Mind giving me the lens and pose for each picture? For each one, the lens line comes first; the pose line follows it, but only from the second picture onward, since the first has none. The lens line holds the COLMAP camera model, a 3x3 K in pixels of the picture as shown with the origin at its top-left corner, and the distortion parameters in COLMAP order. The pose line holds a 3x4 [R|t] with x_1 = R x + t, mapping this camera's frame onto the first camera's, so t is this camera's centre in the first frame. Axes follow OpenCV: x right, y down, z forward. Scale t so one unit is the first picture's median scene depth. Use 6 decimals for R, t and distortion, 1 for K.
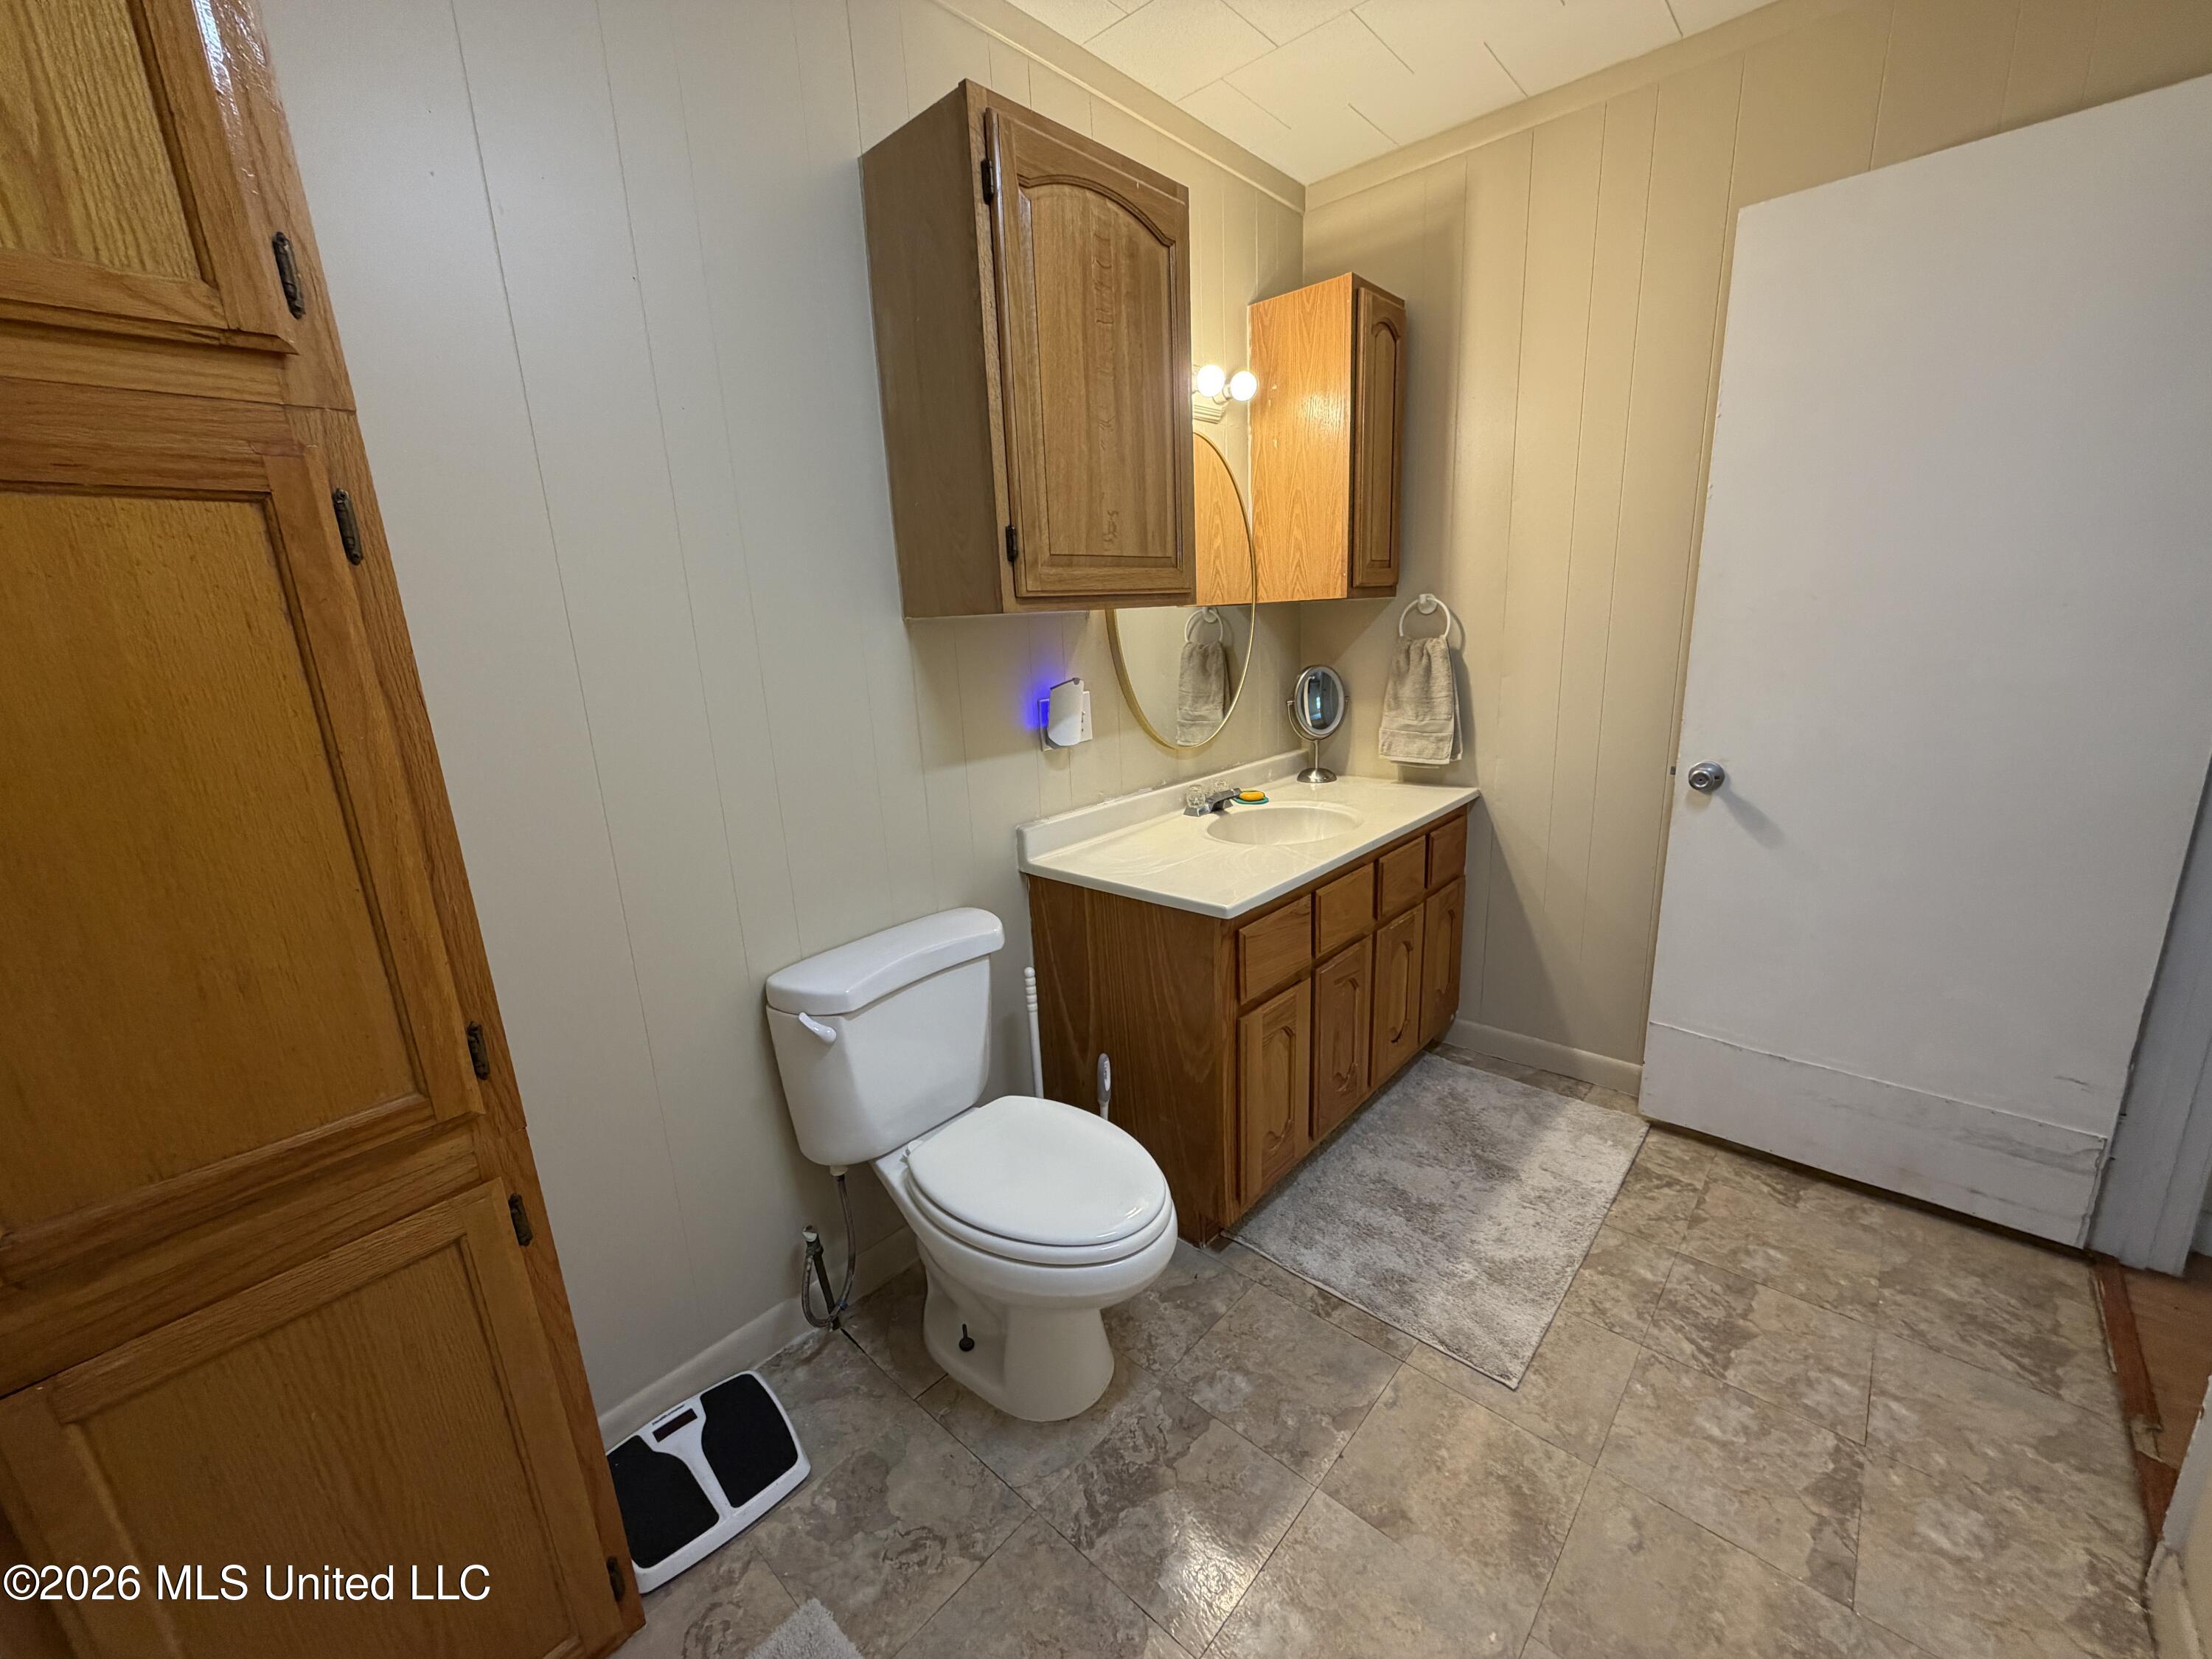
lens RADIAL K [[884.7, 0, 1100.3], [0, 884.7, 828.4], [0, 0, 1]] dist [0.001209, 0.000006]
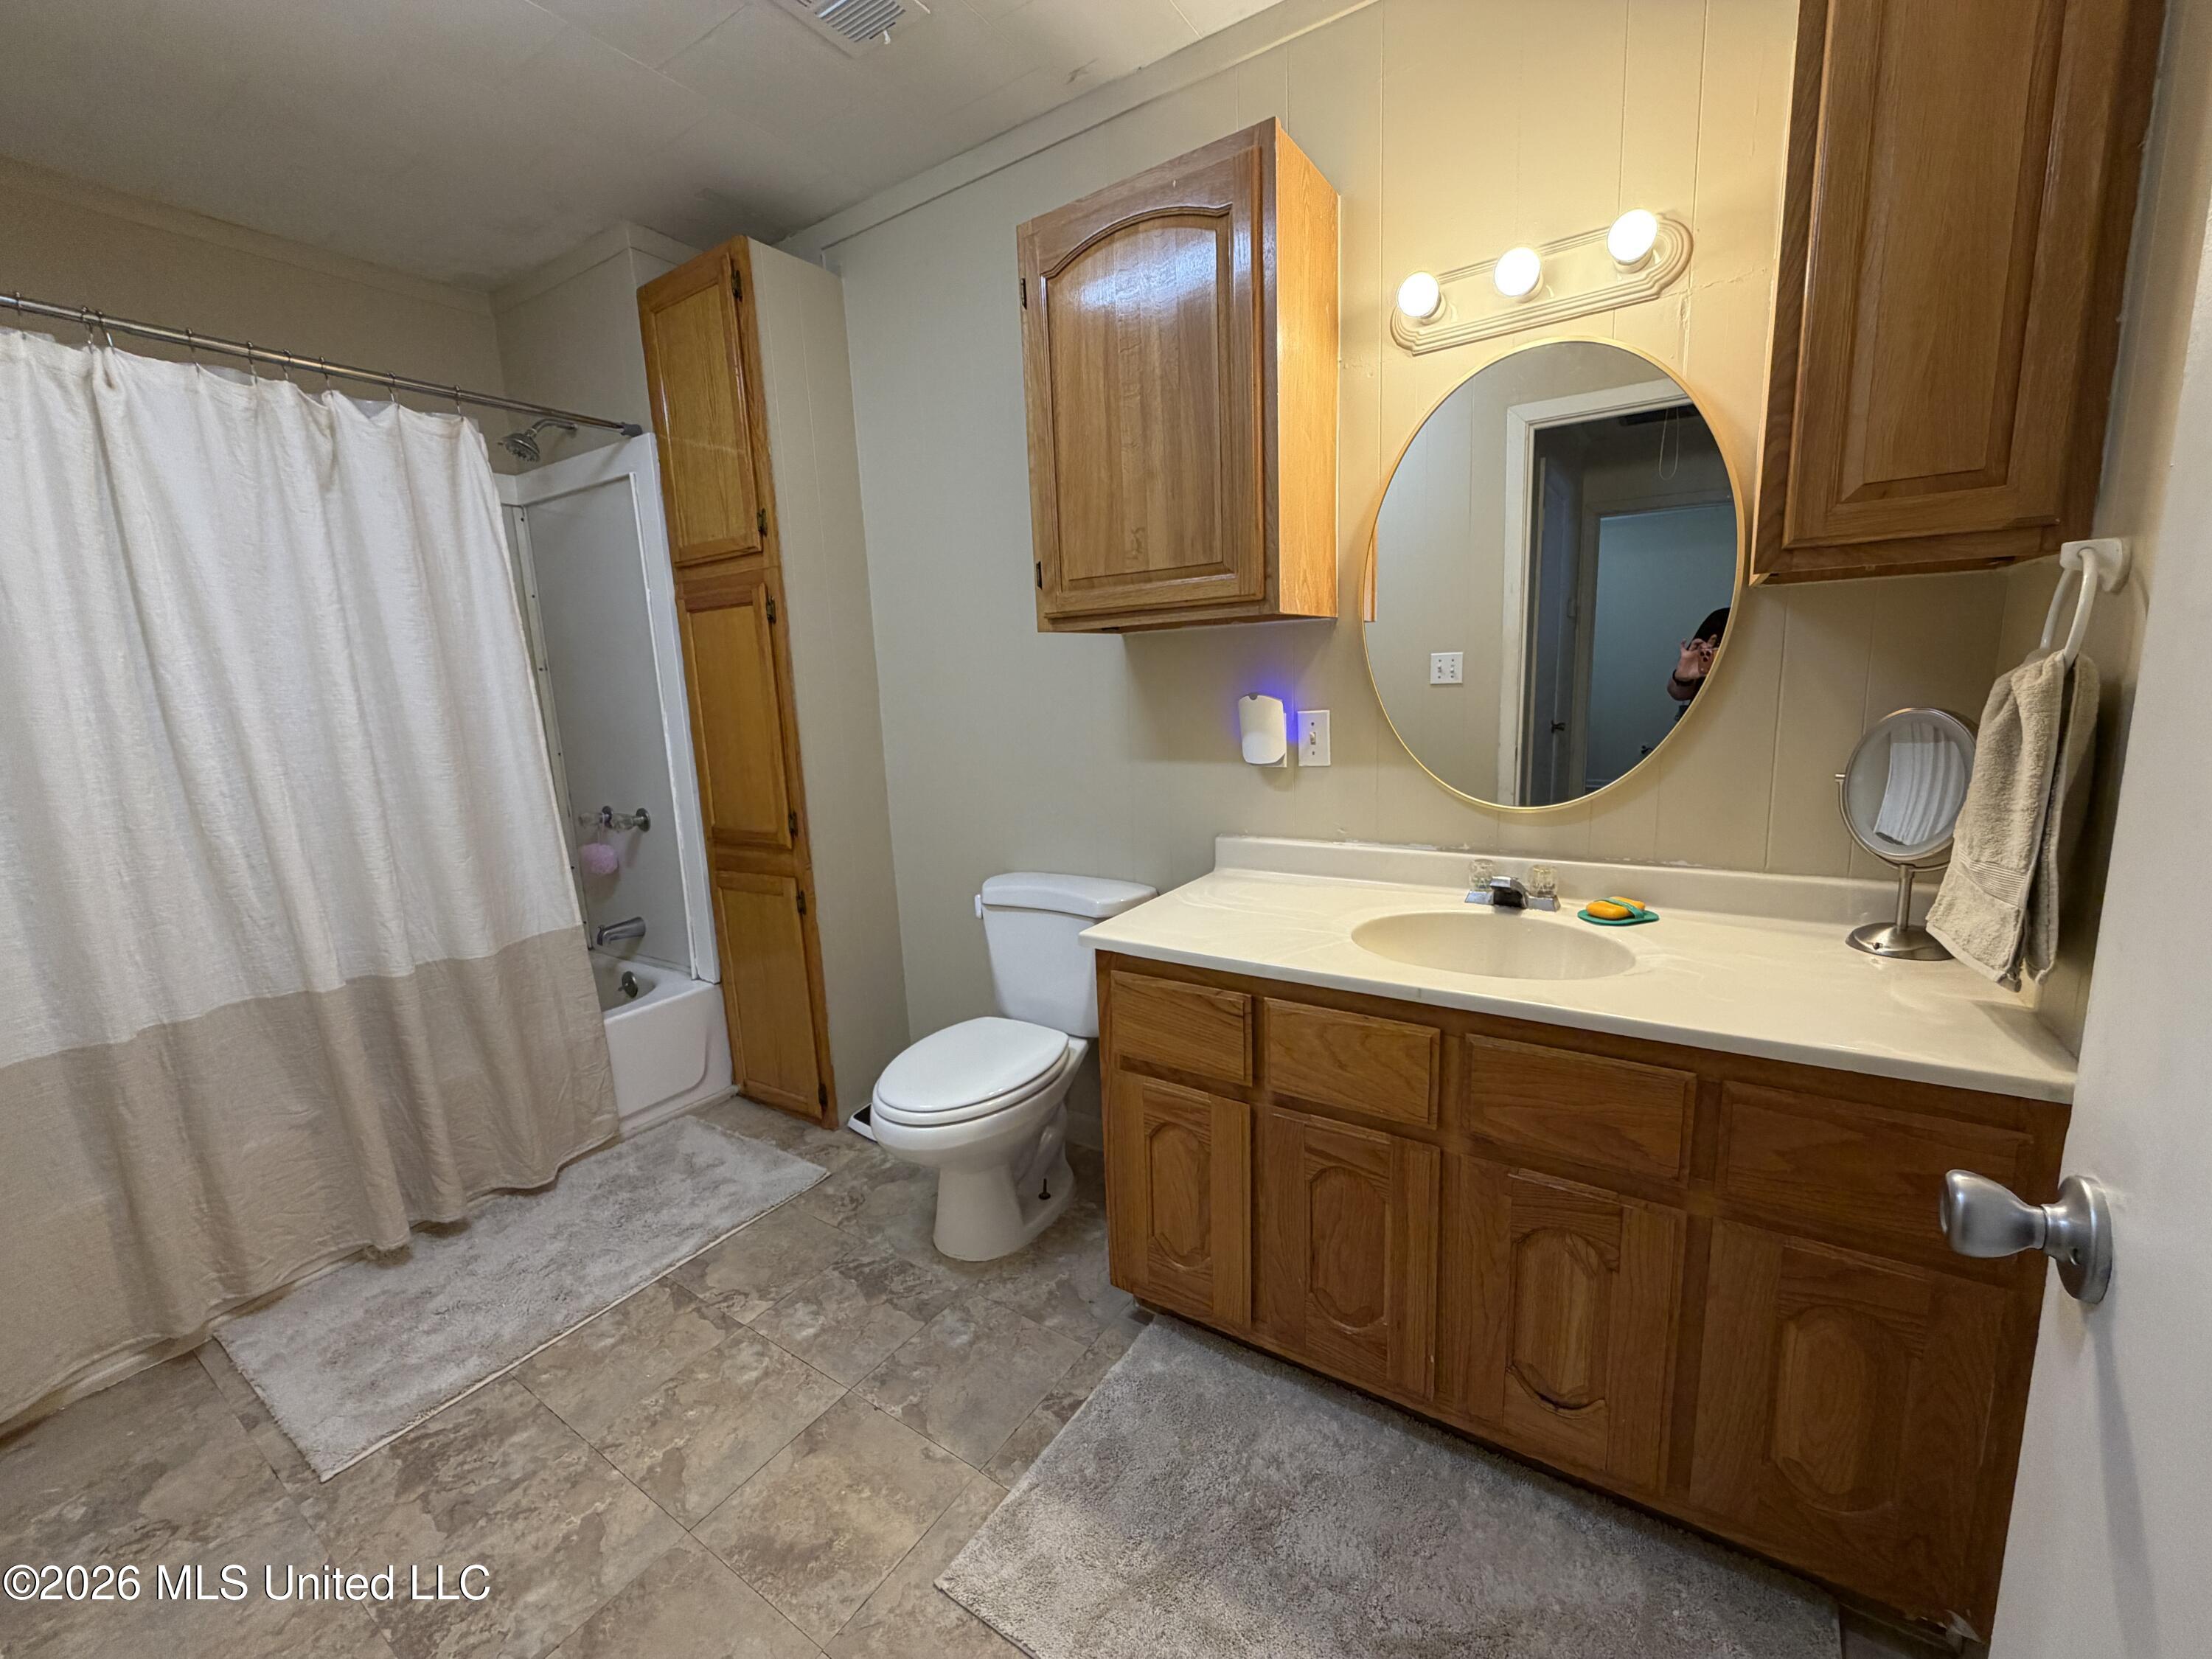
lens RADIAL K [[884.7, 0, 1100.3], [0, 884.7, 828.4], [0, 0, 1]] dist [0.001209, 0.000006]
pose [[0.150472, 0.207435, -0.966607, 1.109312], [-0.197289, 0.964373, 0.176243, -0.205413], [0.968729, 0.164182, 0.186036, 0.862750]]
